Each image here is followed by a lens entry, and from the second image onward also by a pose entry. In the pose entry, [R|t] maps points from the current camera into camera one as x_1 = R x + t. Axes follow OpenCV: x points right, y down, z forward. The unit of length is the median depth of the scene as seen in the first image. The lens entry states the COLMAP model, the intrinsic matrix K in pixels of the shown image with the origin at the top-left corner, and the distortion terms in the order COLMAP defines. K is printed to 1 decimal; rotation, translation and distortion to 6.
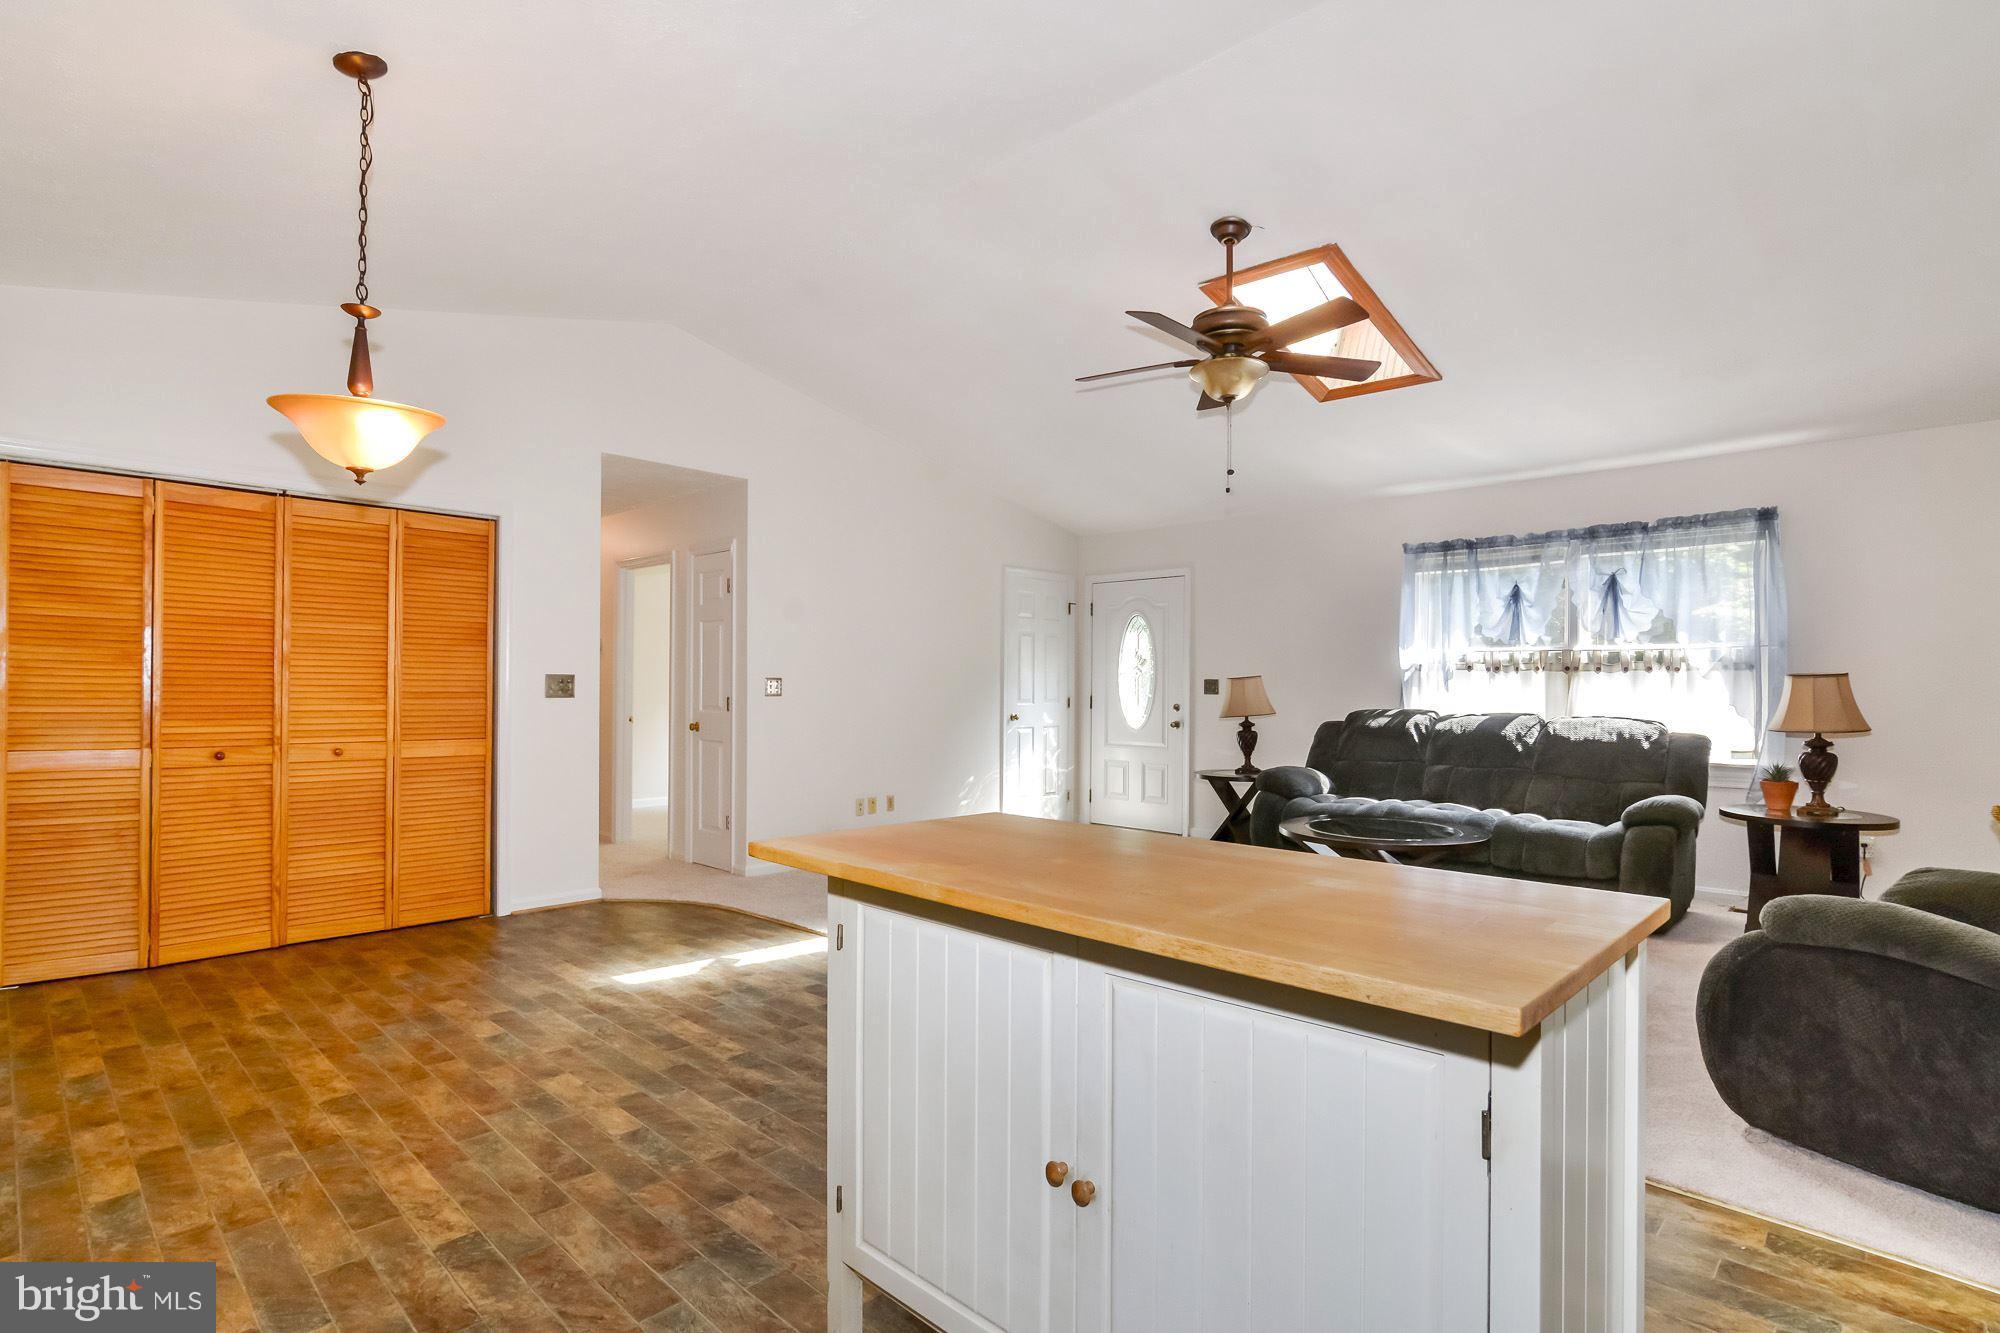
lens RADIAL K [[987.7, 0, 962.5], [0, 987.7, 688.4], [0, 0, 1]] dist [-0.006110, 0.001043]
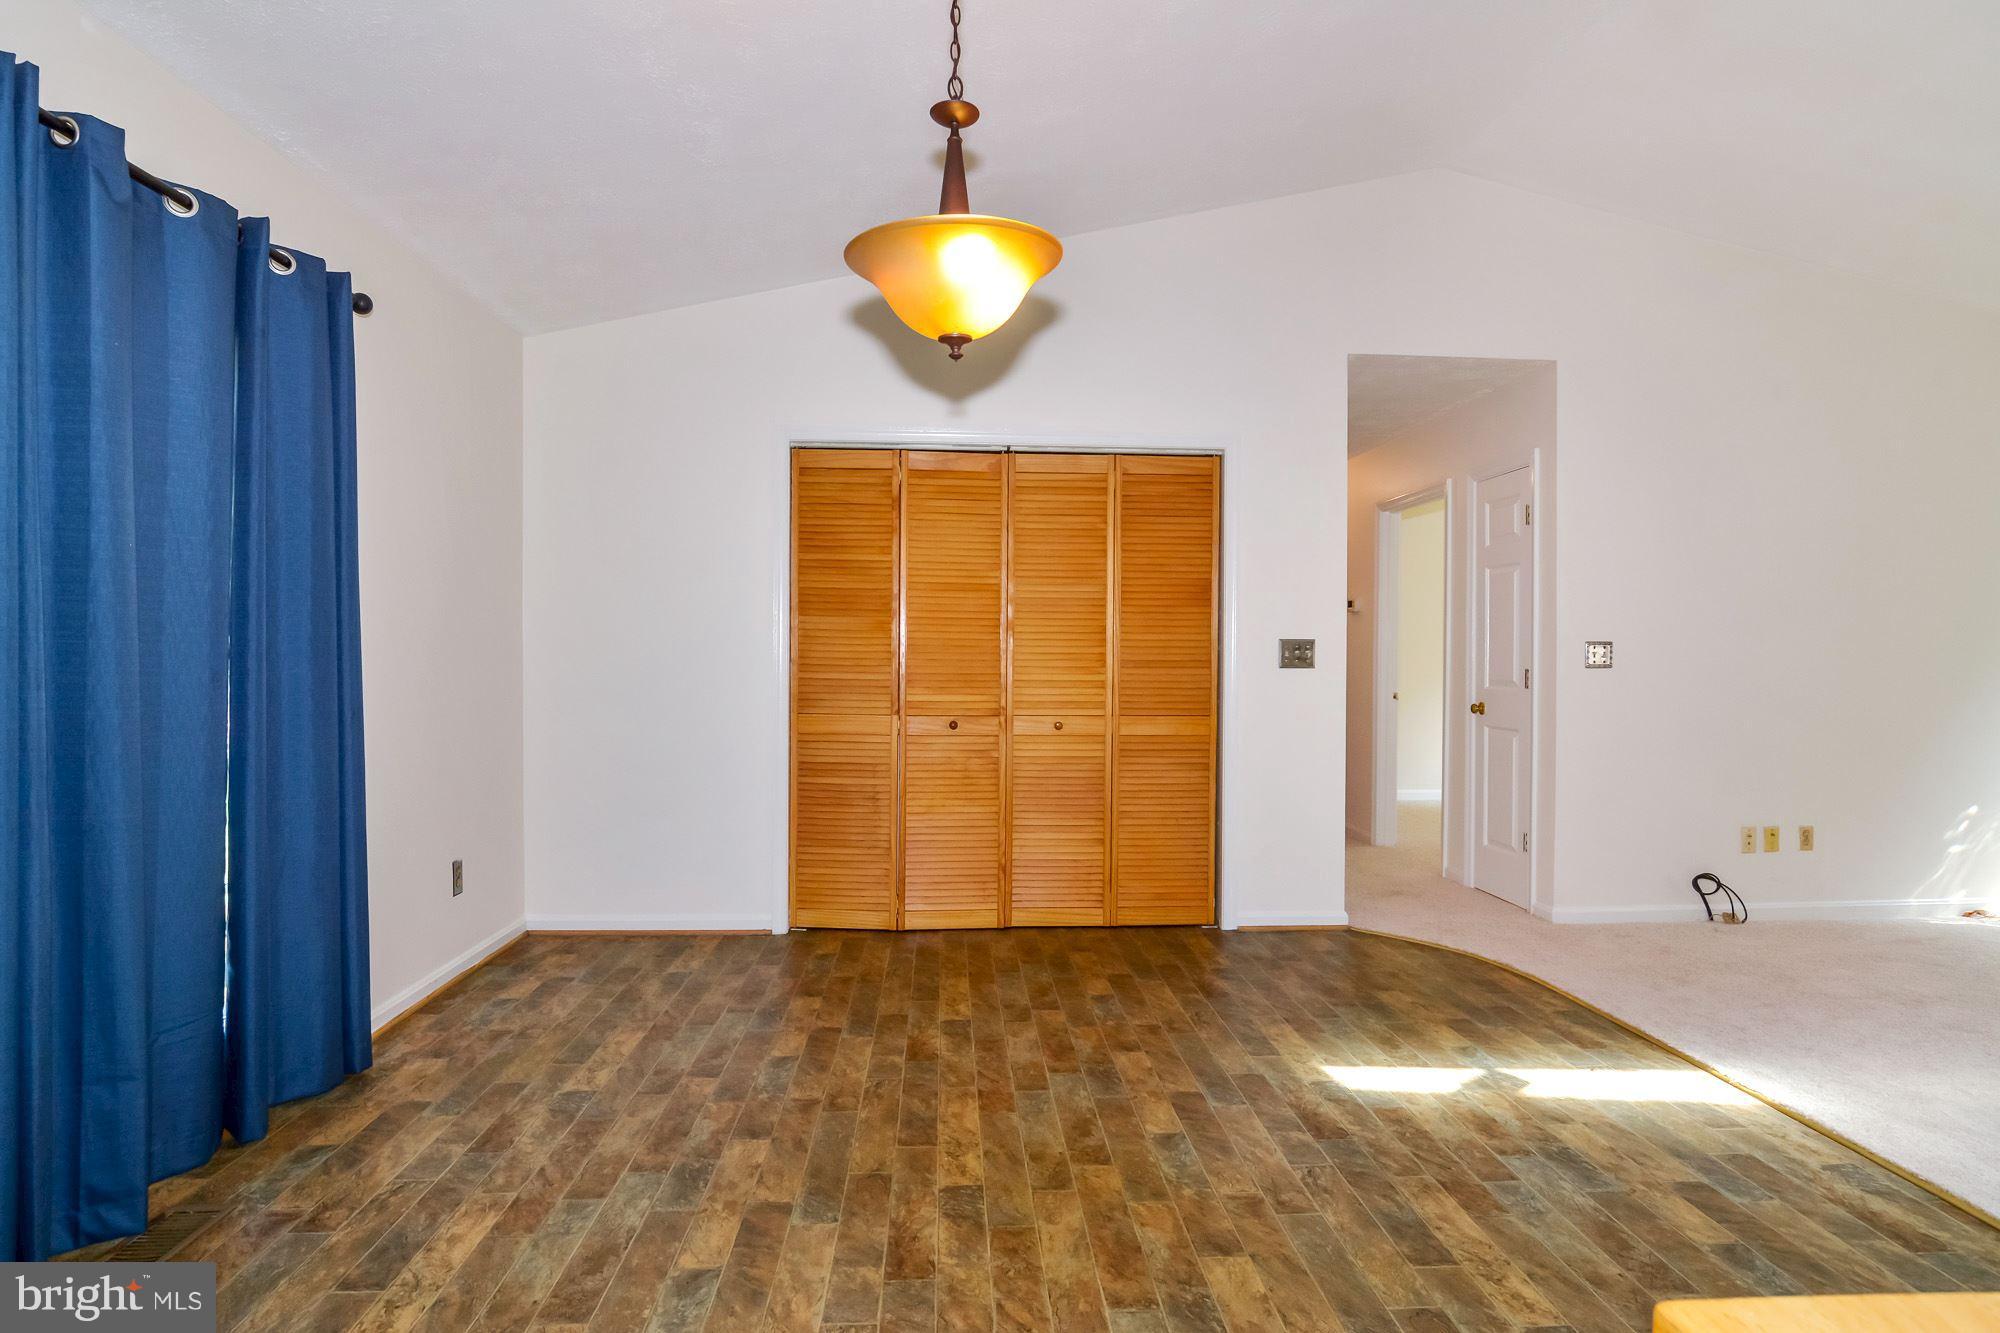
lens RADIAL K [[987.9, 0, 985.5], [0, 987.9, 661.4], [0, 0, 1]] dist [-0.021155, 0.000246]
pose [[0.741698, 0.000041, -0.670735, -0.071686], [-0.000791, 0.999999, -0.000814, 0.005912], [0.670734, 0.001134, 0.741697, 0.292228]]
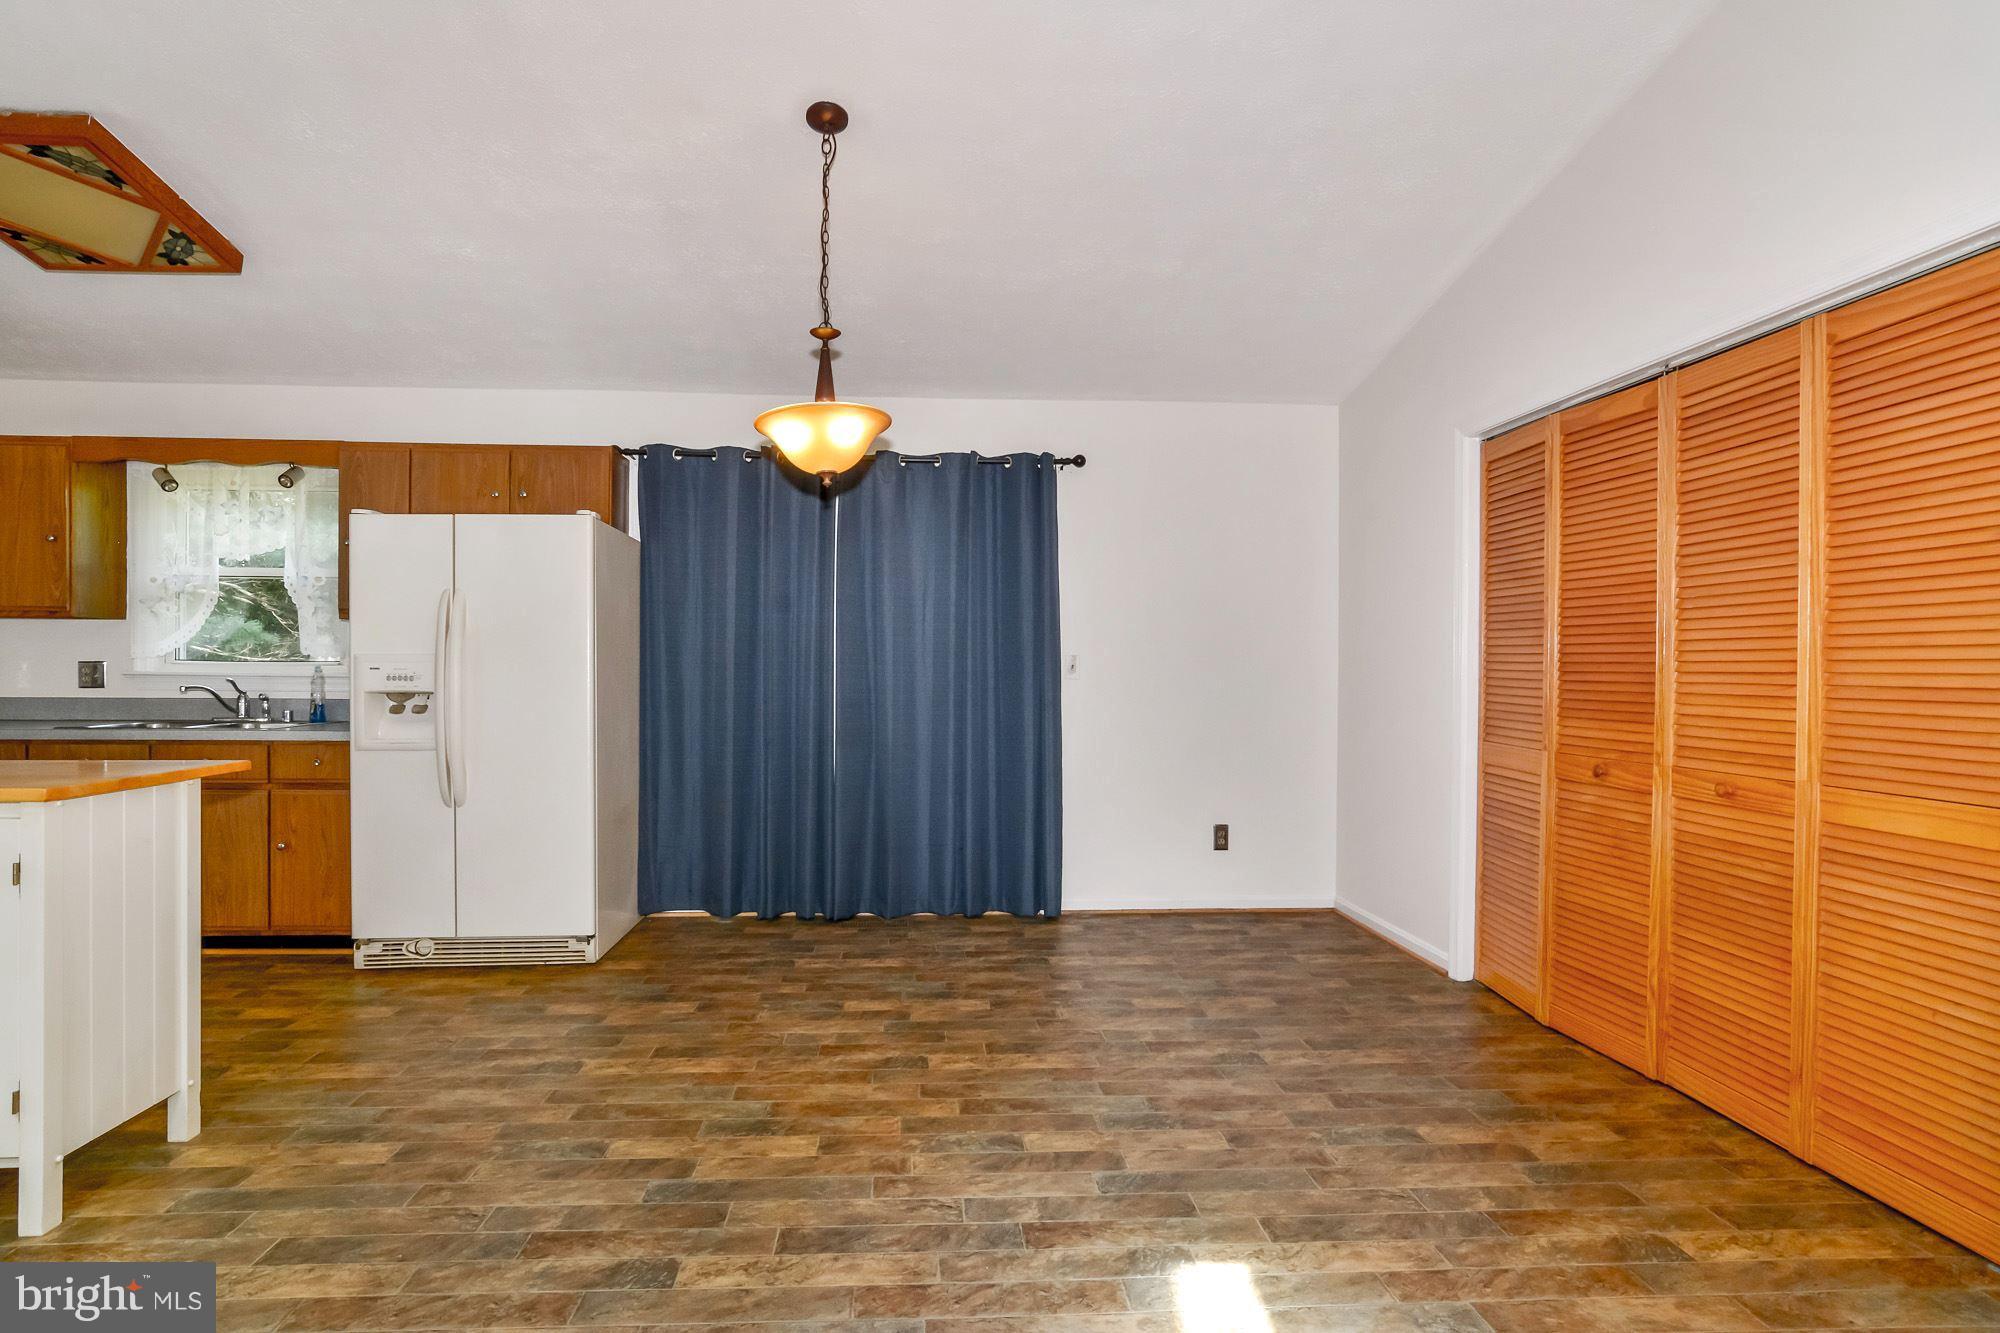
lens RADIAL K [[987.7, 0, 962.5], [0, 987.7, 688.4], [0, 0, 1]] dist [-0.006110, 0.001043]
pose [[-0.655874, 0.009518, -0.754810, 0.081040], [-0.010475, 0.999709, 0.021708, -0.001492], [0.754798, 0.022144, -0.655584, 1.113769]]
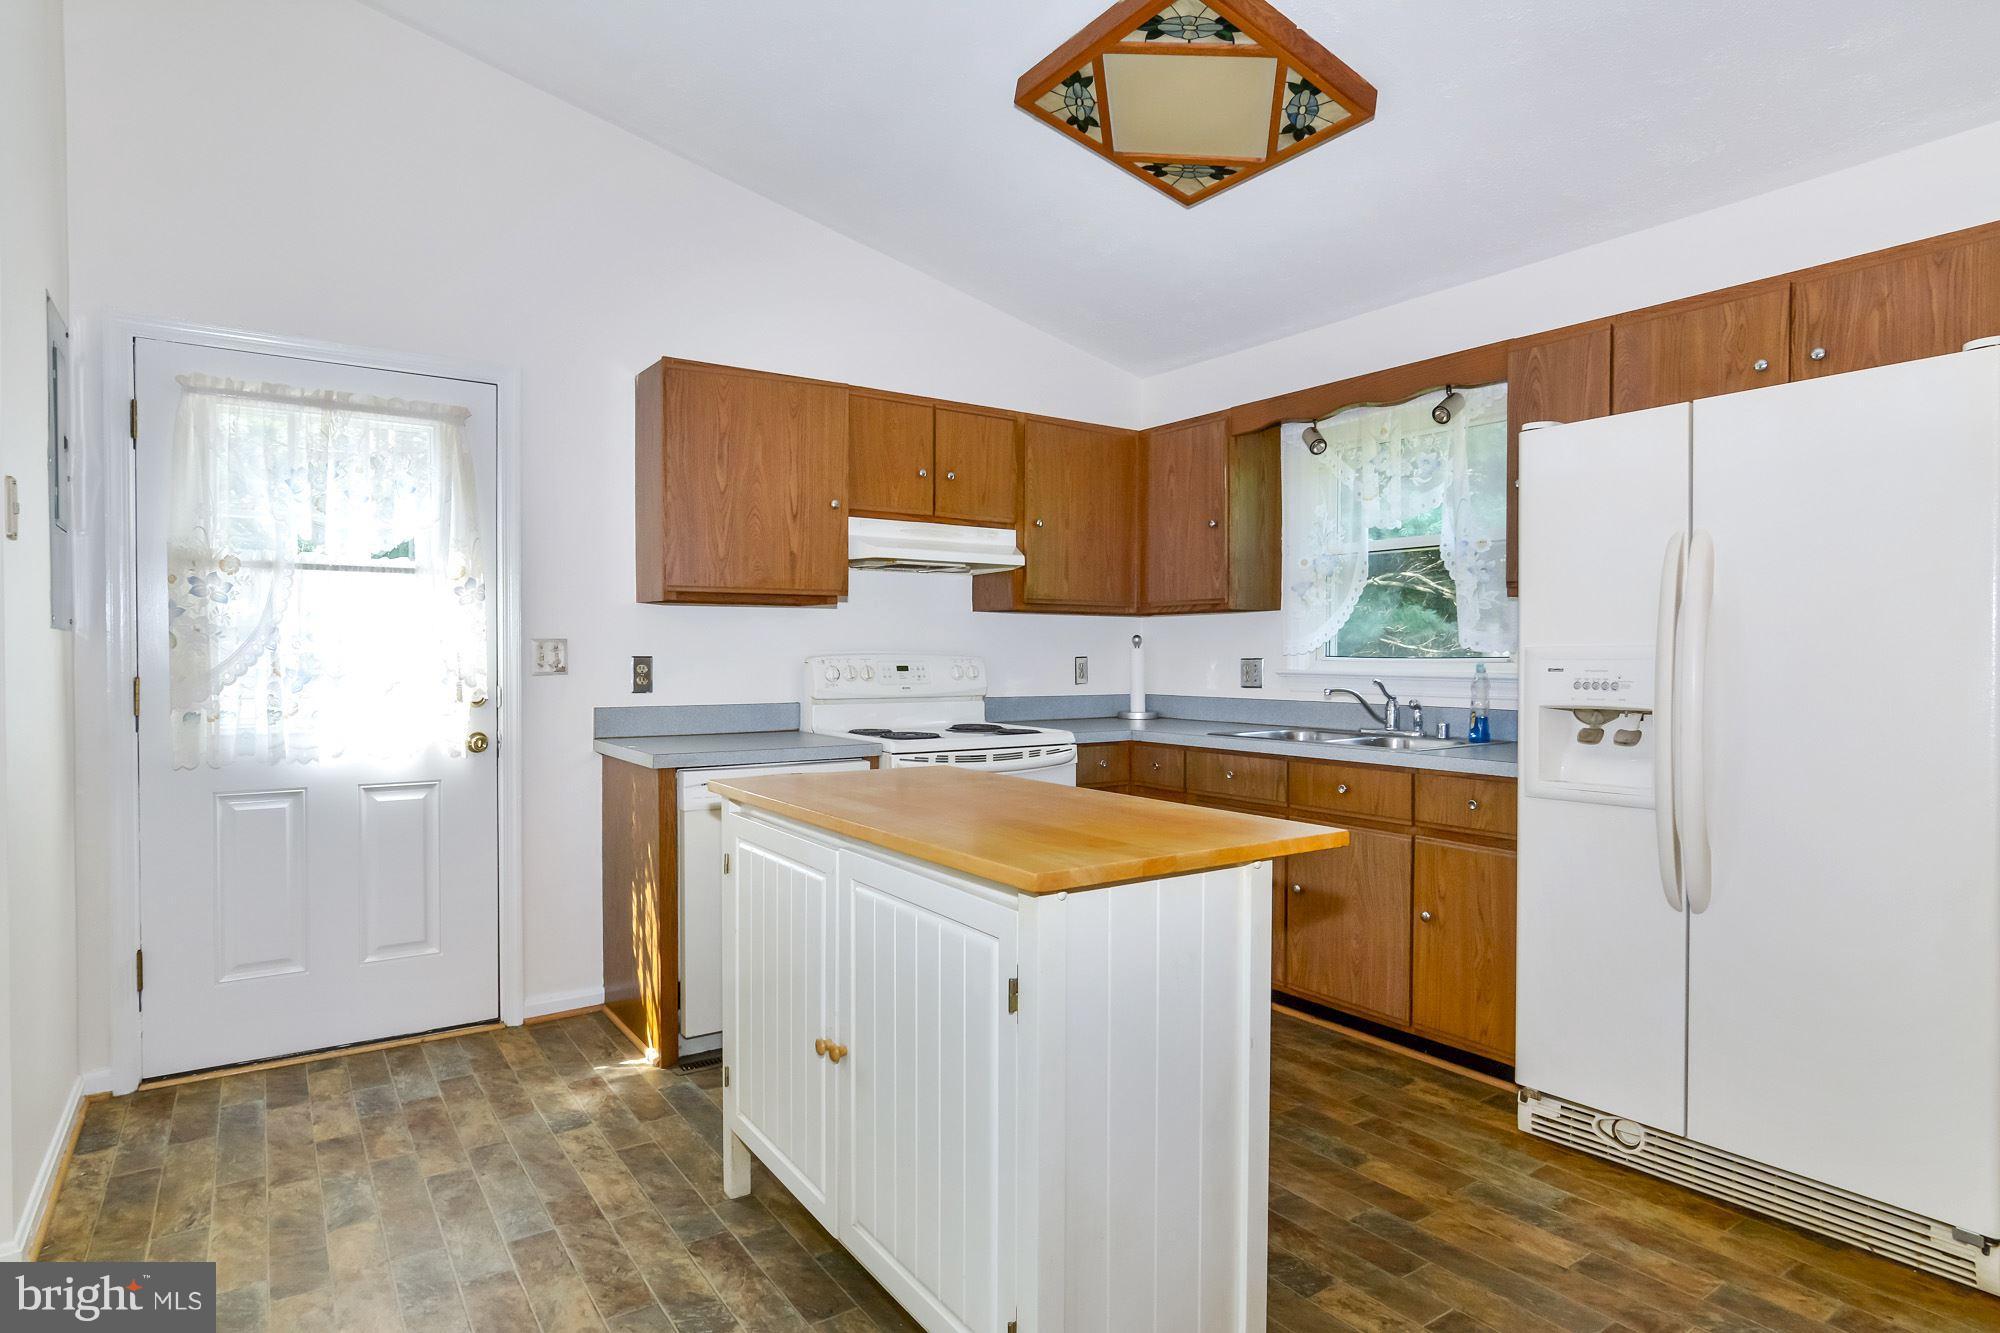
lens RADIAL K [[1078.3, 0, 1000.0], [0, 1078.3, 666.5], [0, 0, 1]] dist [-0.000782, 0.001443]
pose [[-0.986208, -0.001596, 0.165506, -0.031698], [0.000694, 0.999905, 0.013779, -0.004656], [-0.165512, 0.013704, -0.986113, 0.793223]]
